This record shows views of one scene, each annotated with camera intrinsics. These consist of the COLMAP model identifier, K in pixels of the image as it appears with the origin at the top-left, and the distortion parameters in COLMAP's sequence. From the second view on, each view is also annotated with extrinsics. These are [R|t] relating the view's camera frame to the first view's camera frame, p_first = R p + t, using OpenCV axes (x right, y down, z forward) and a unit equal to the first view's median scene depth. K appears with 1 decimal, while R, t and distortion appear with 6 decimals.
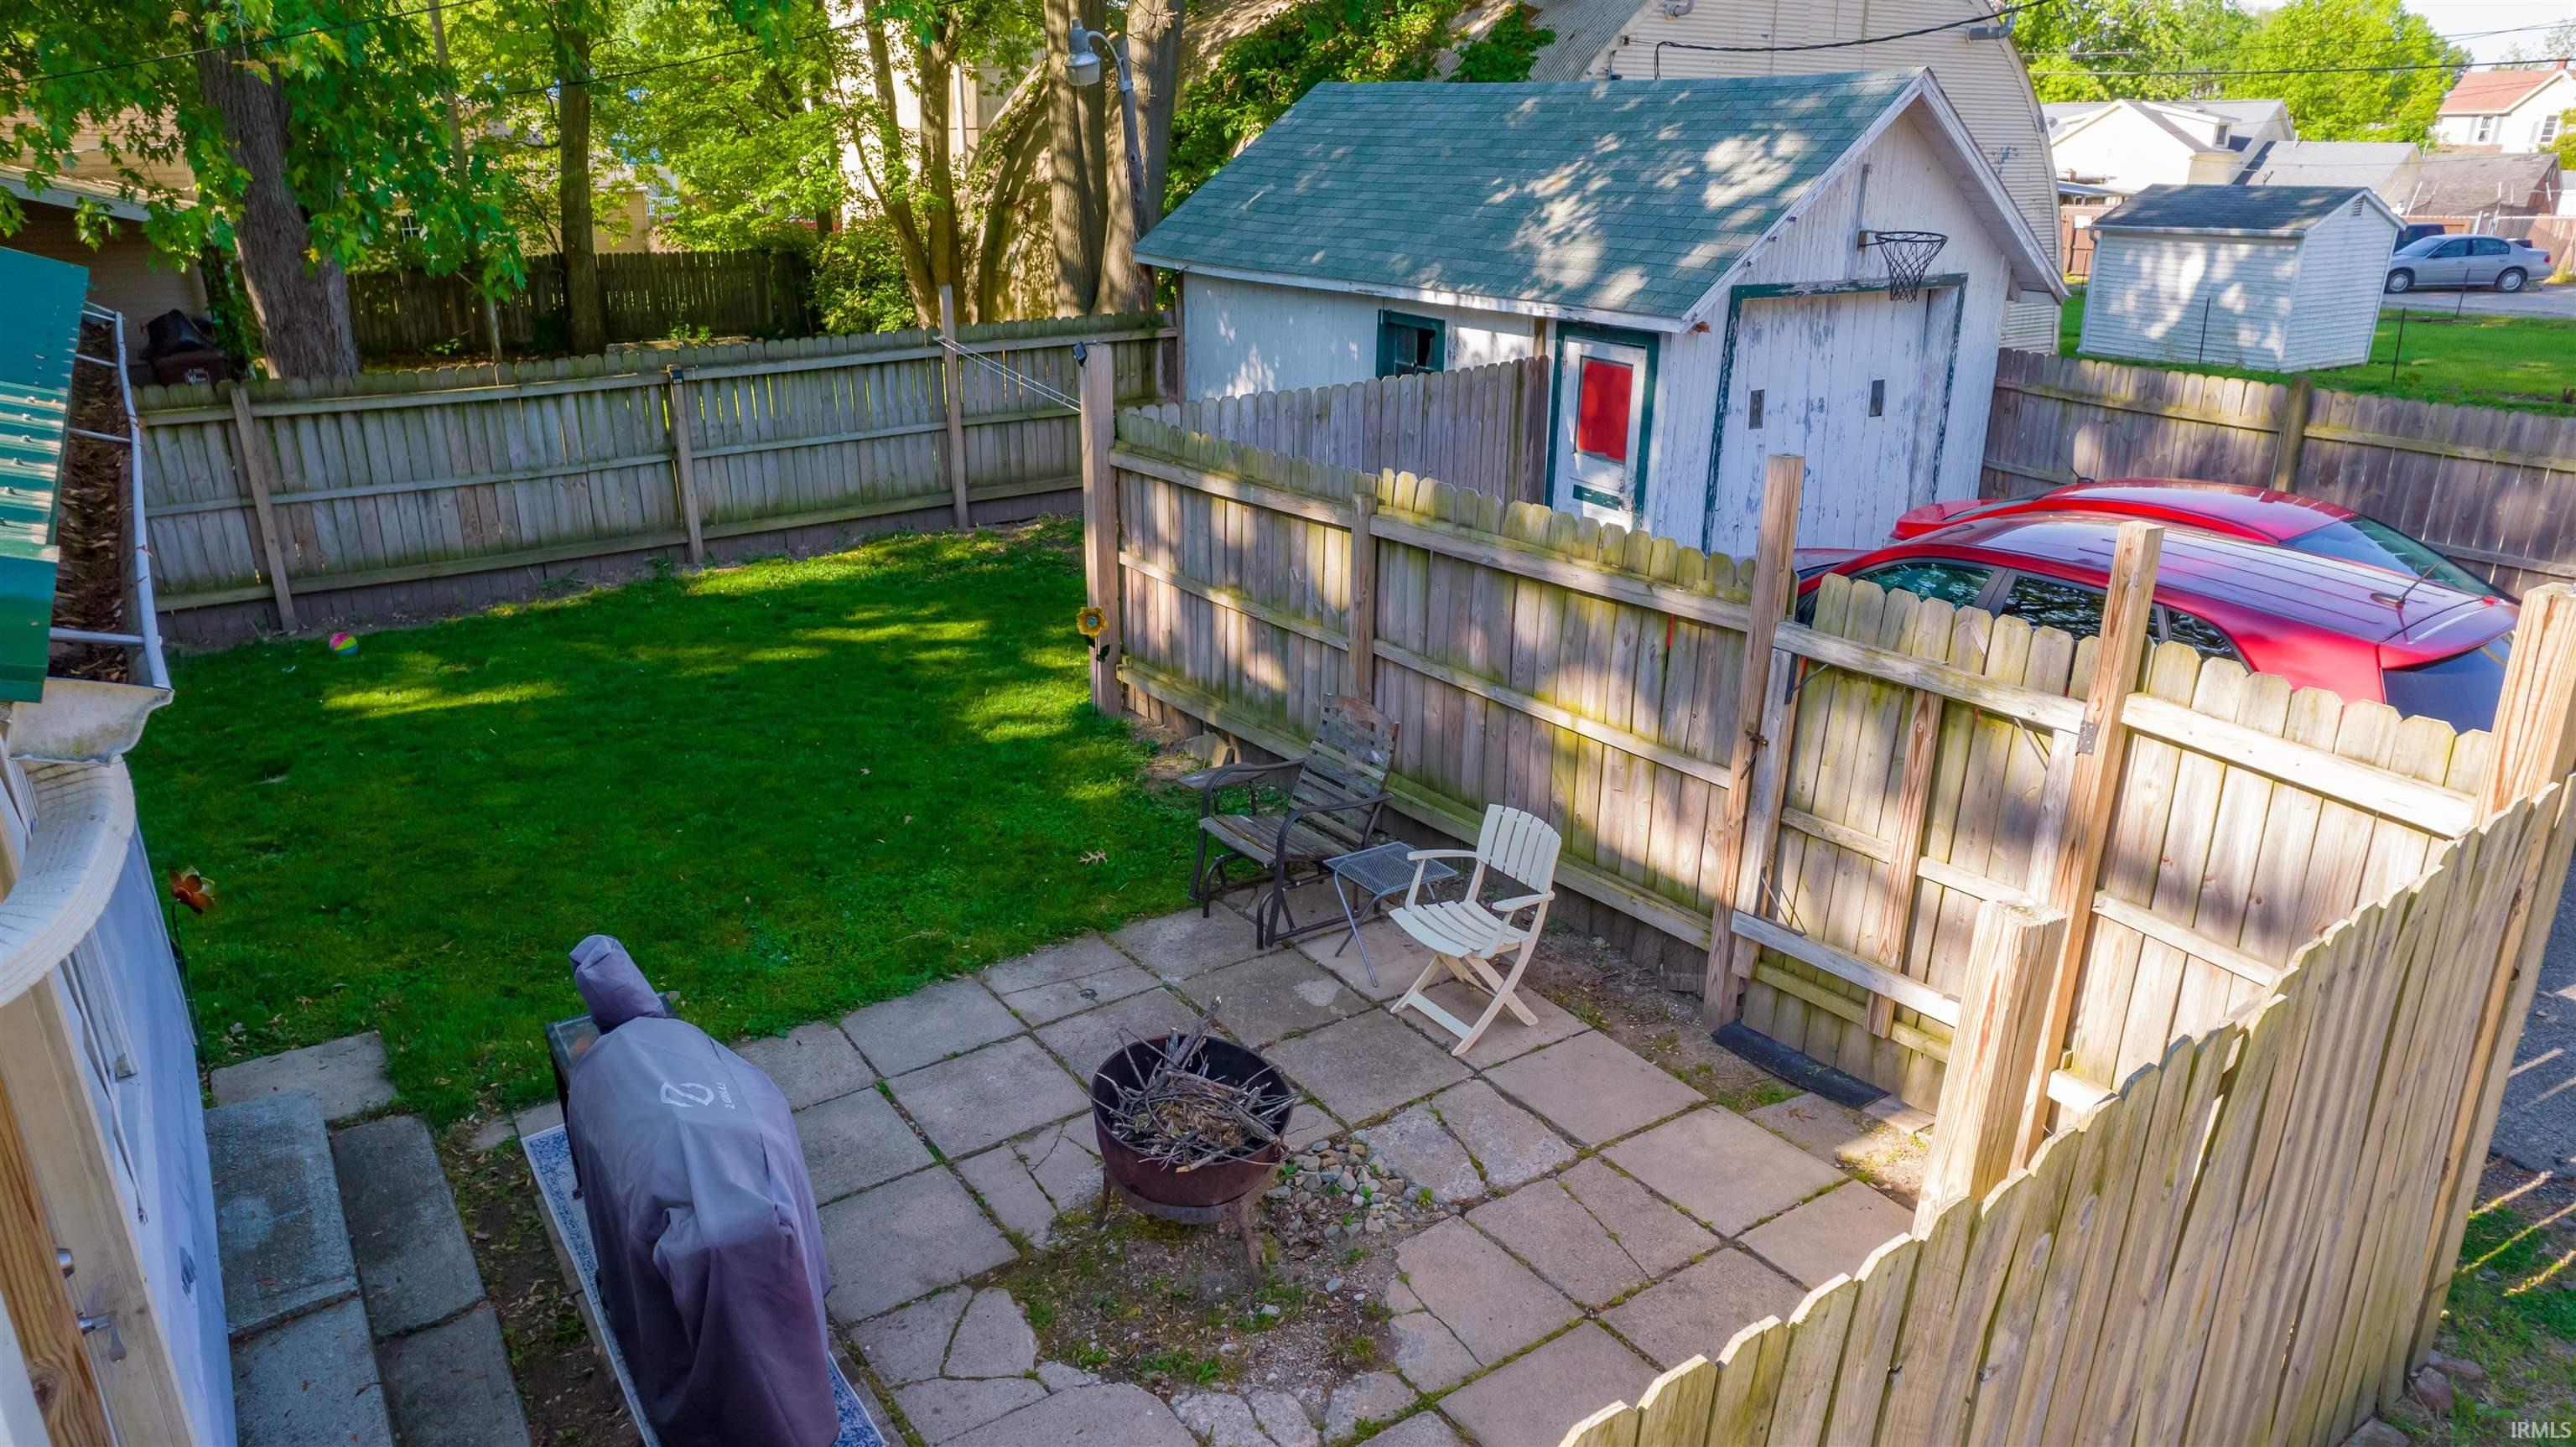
lens RADIAL K [[1627.0, 0, 1287.5], [0, 1627.0, 735.4], [0, 0, 1]] dist [-0.071338, 0.064592]
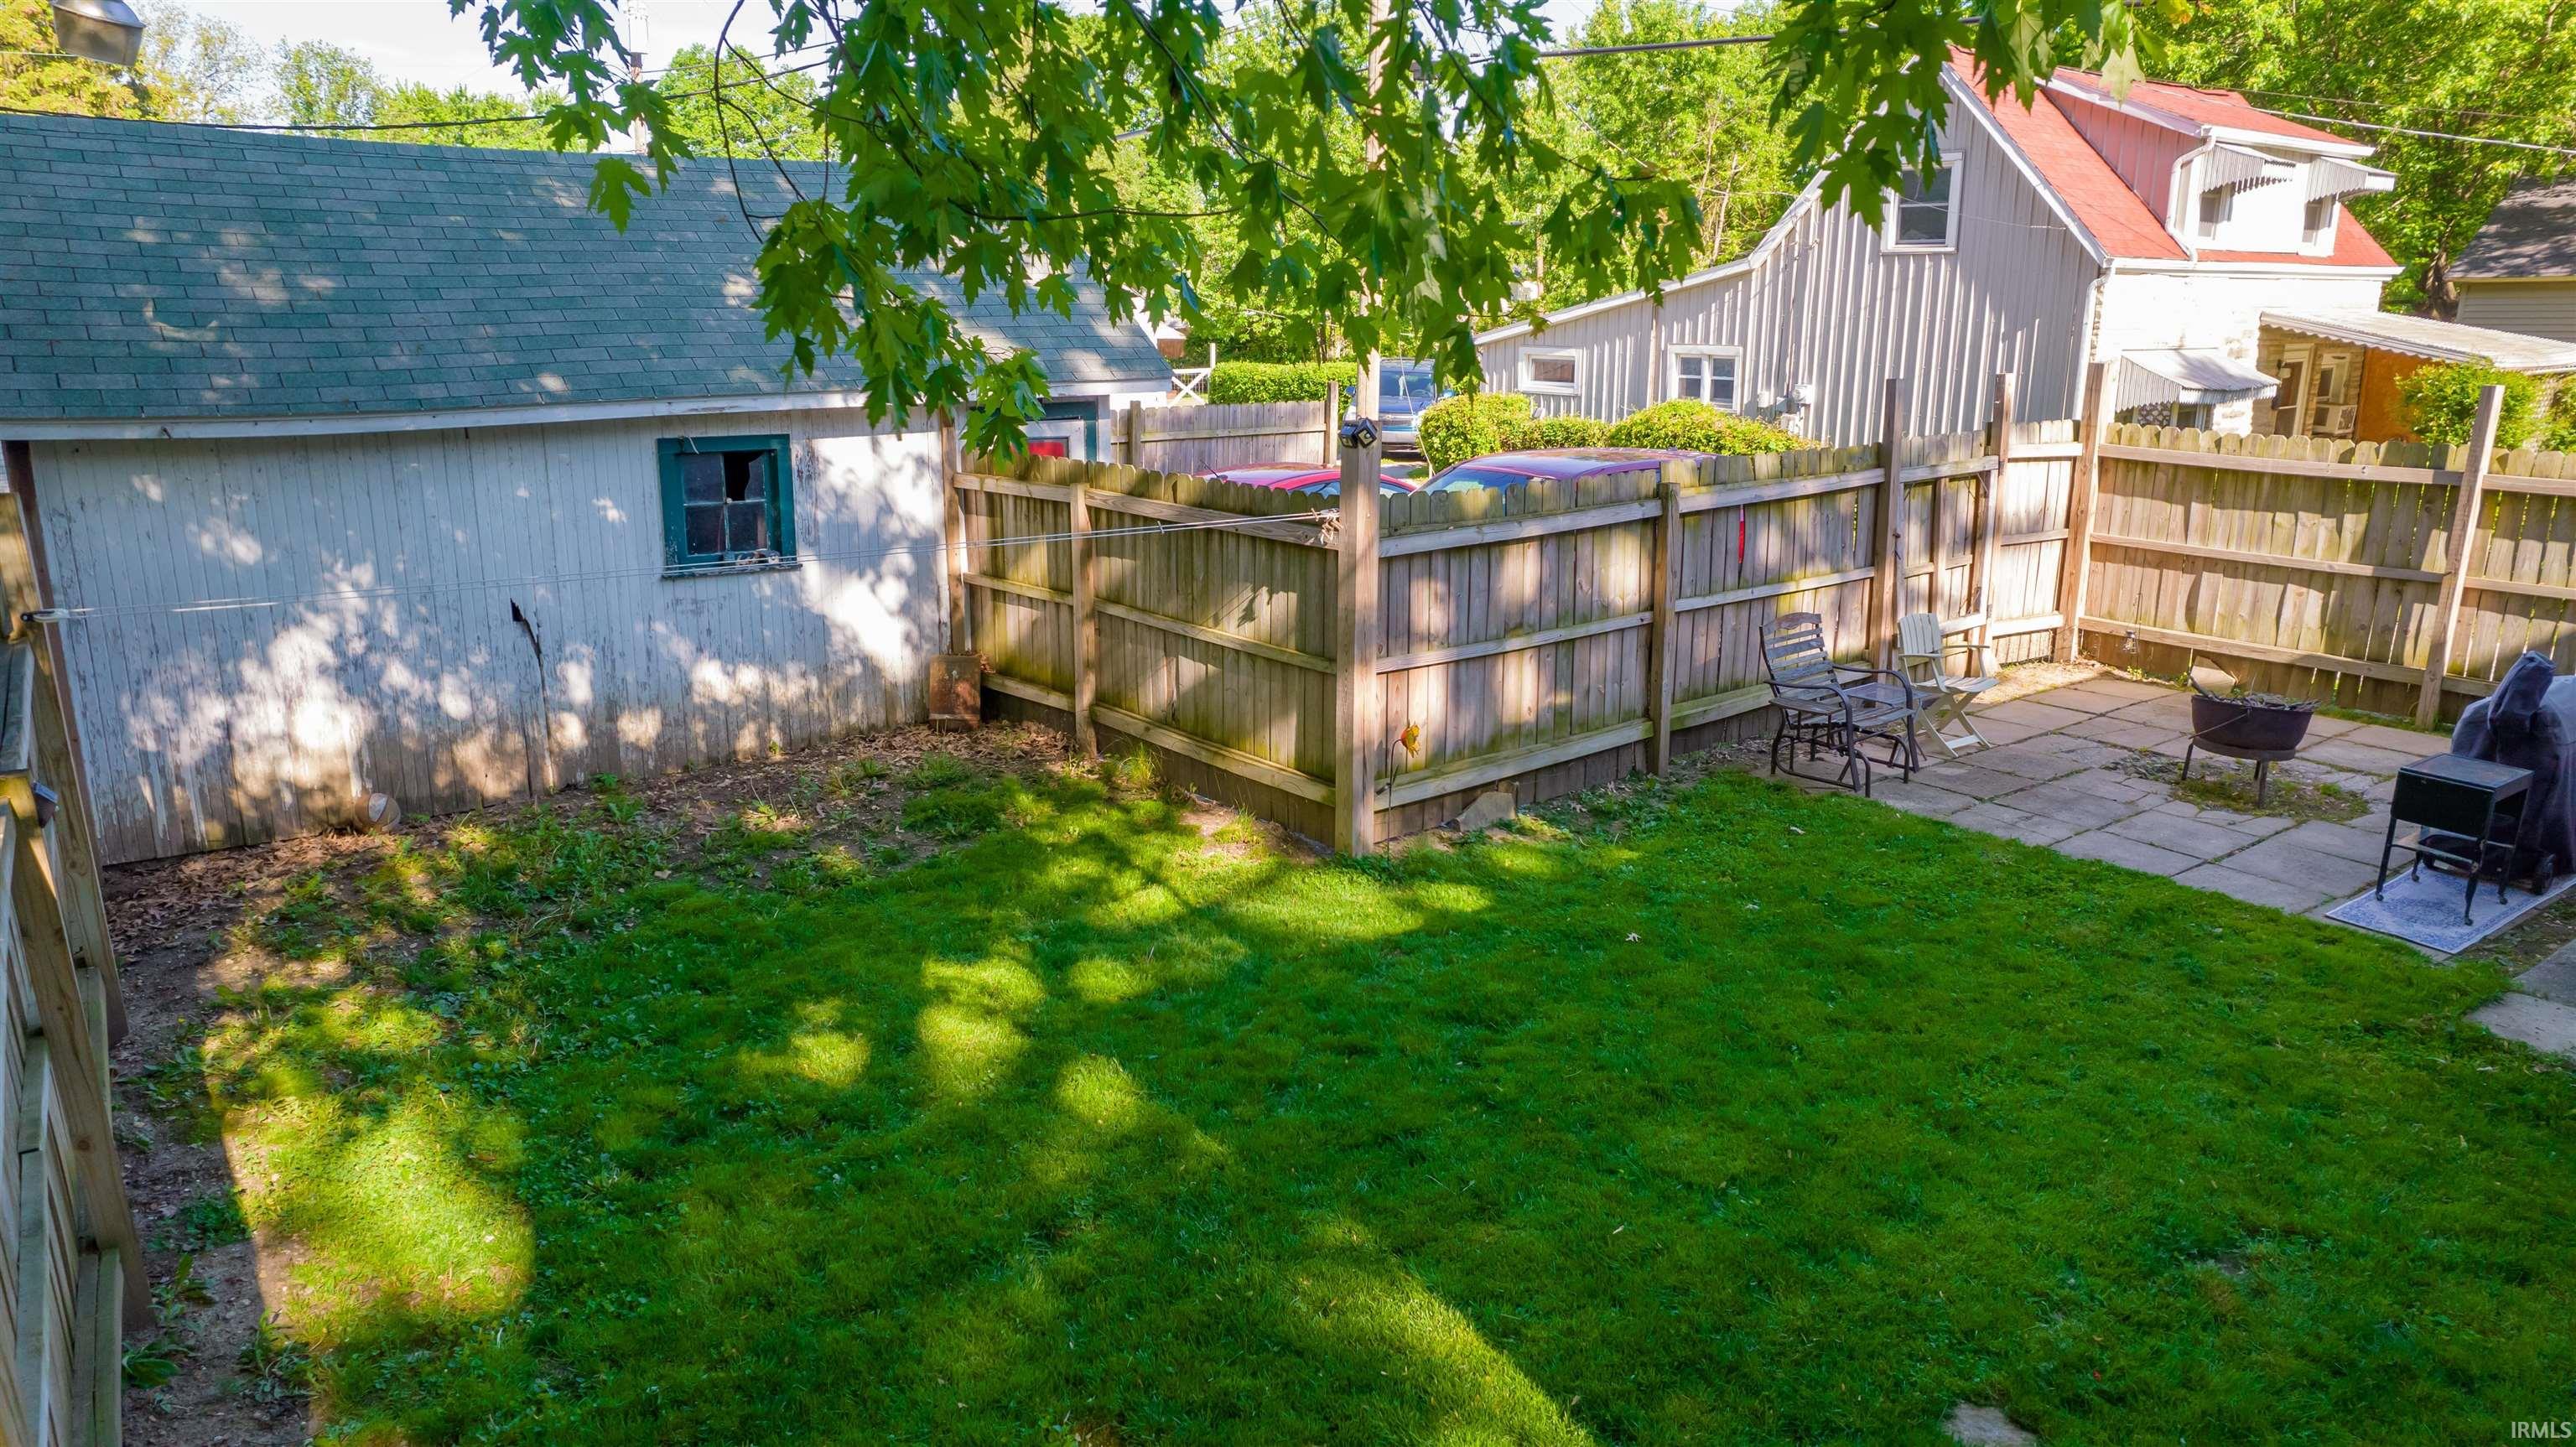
lens RADIAL K [[1627.0, 0, 1287.5], [0, 1627.0, 735.4], [0, 0, 1]] dist [-0.071338, 0.064592]
pose [[-0.058604, -0.262632, 0.963115, -0.852926], [0.351397, 0.897600, 0.266148, -0.295061], [-0.934390, 0.354033, 0.039685, 0.949354]]
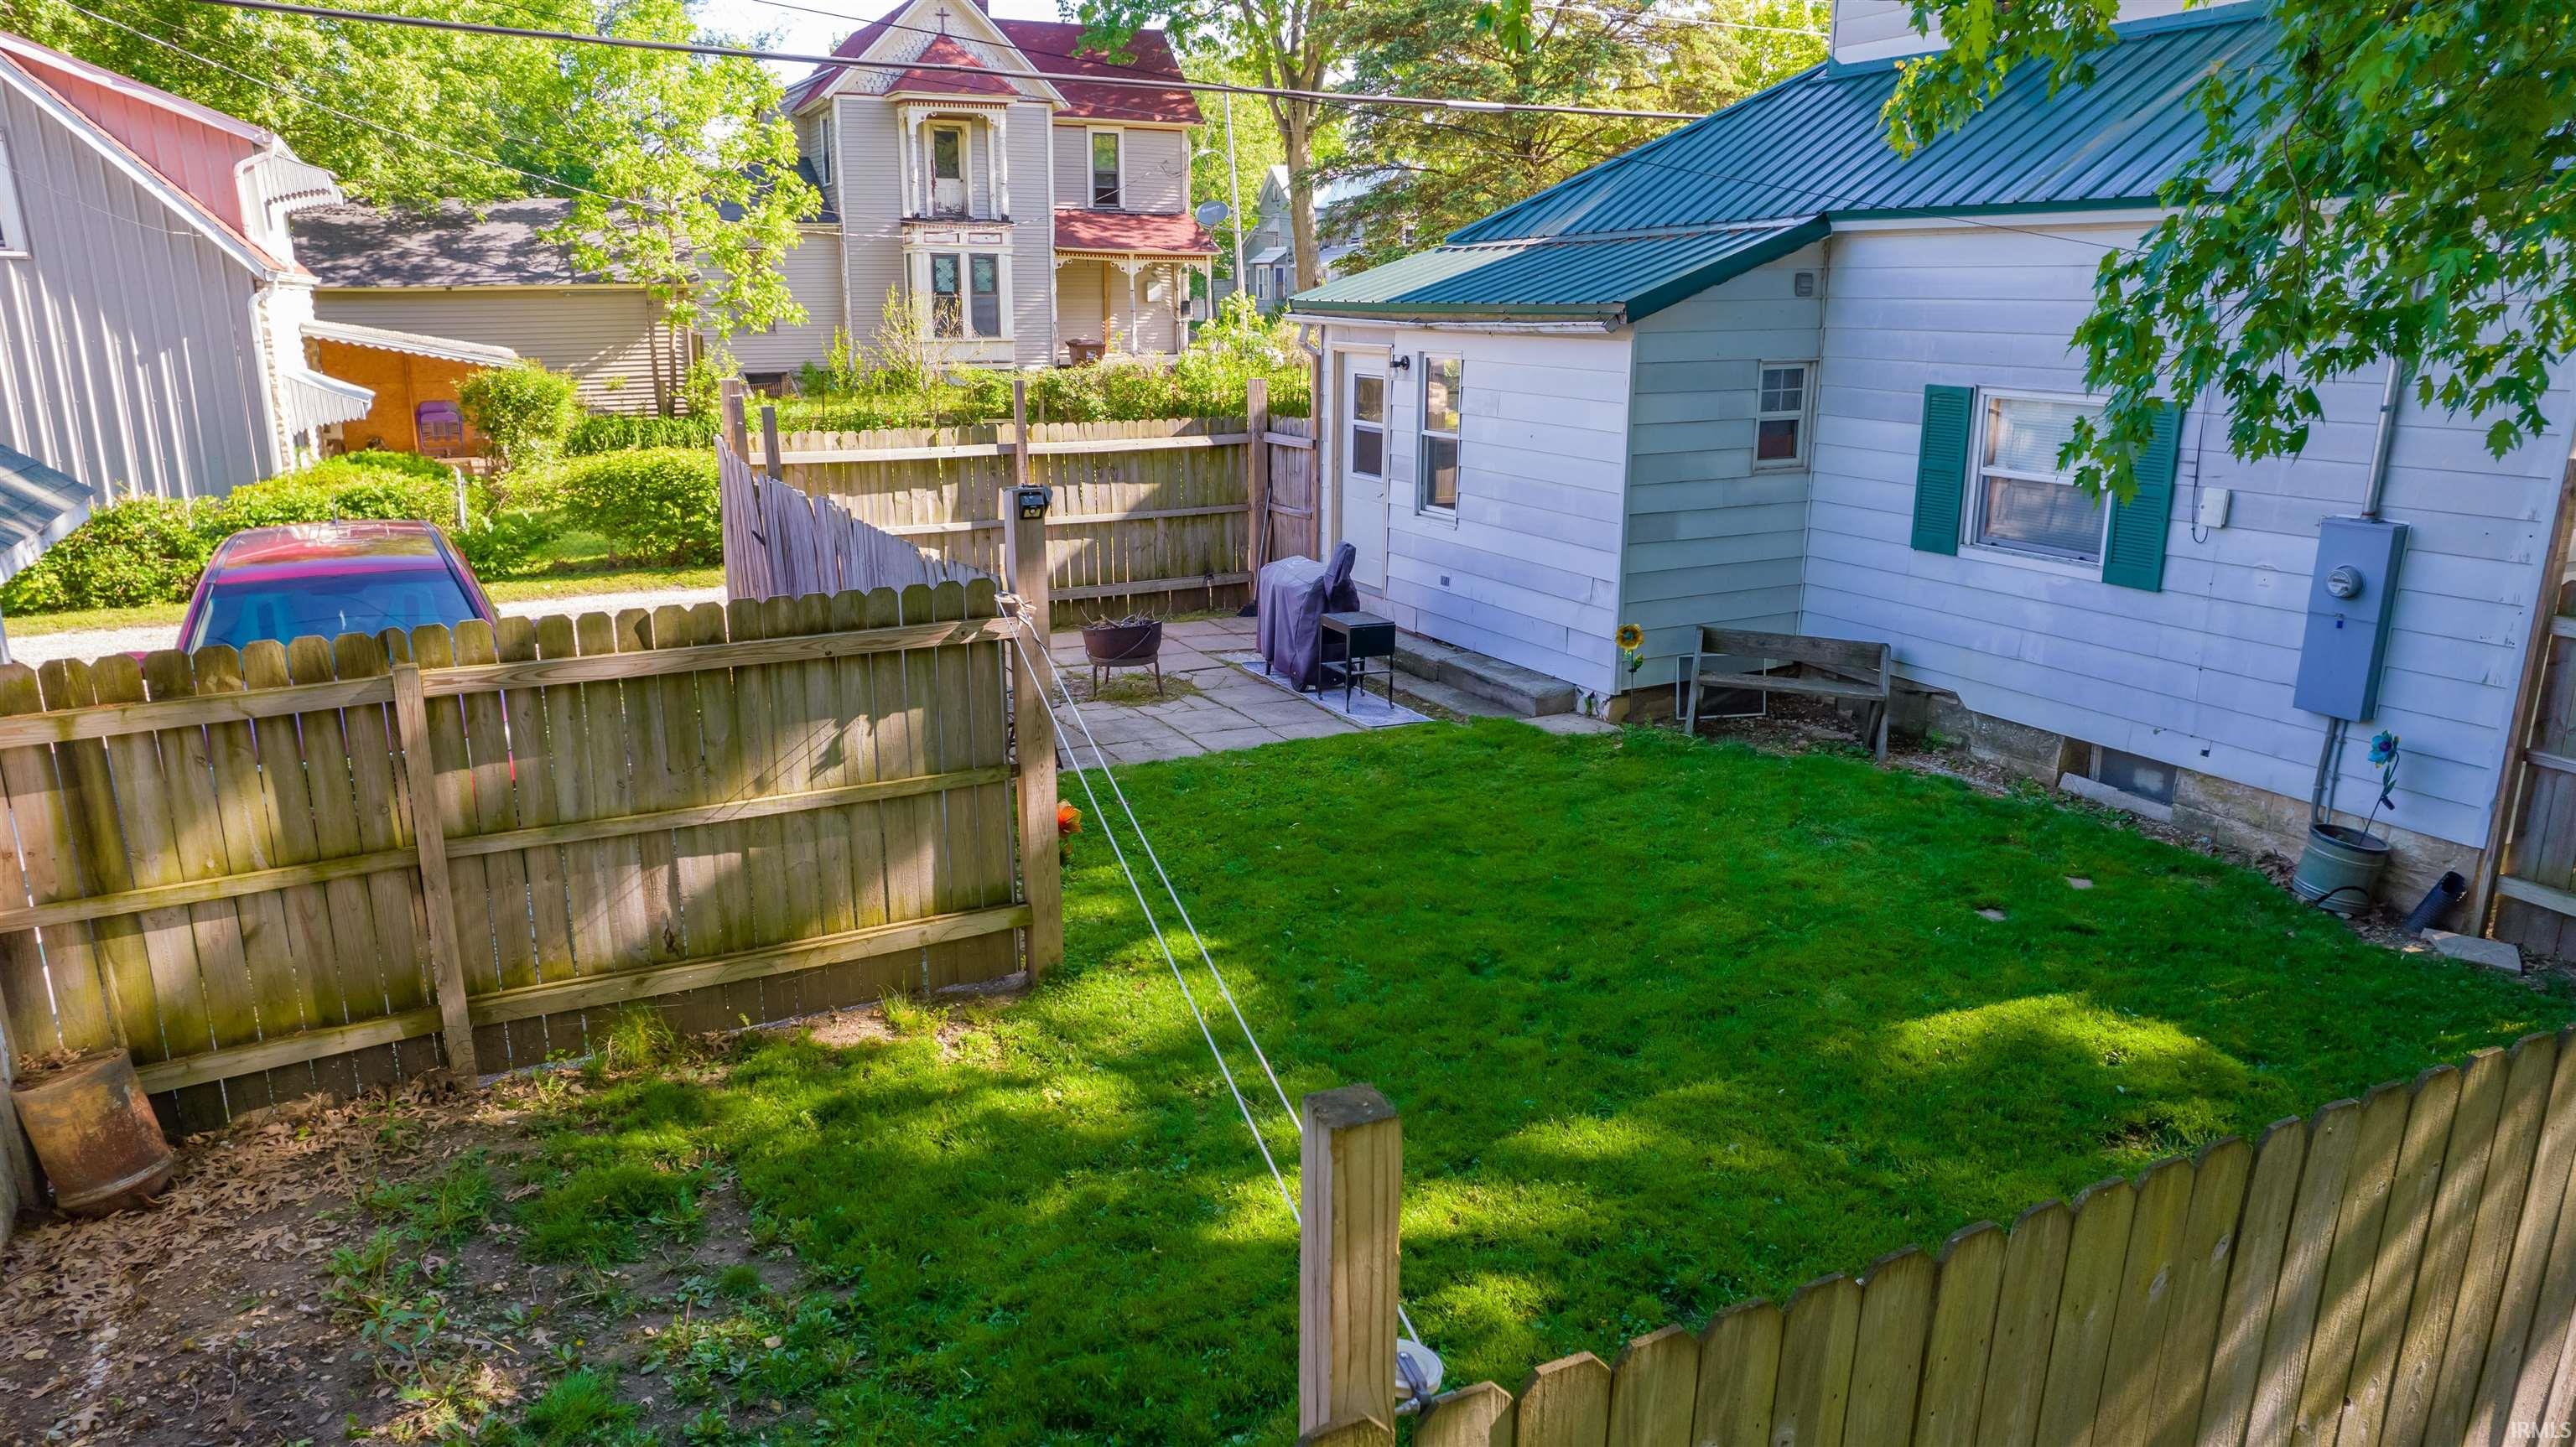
lens RADIAL K [[1627.0, 0, 1287.5], [0, 1627.0, 735.4], [0, 0, 1]] dist [-0.071338, 0.064592]
pose [[-0.992821, -0.036572, 0.113880, -0.288117], [0.036934, 0.811838, 0.582713, -0.512297], [-0.113763, 0.582736, -0.804660, 1.471557]]
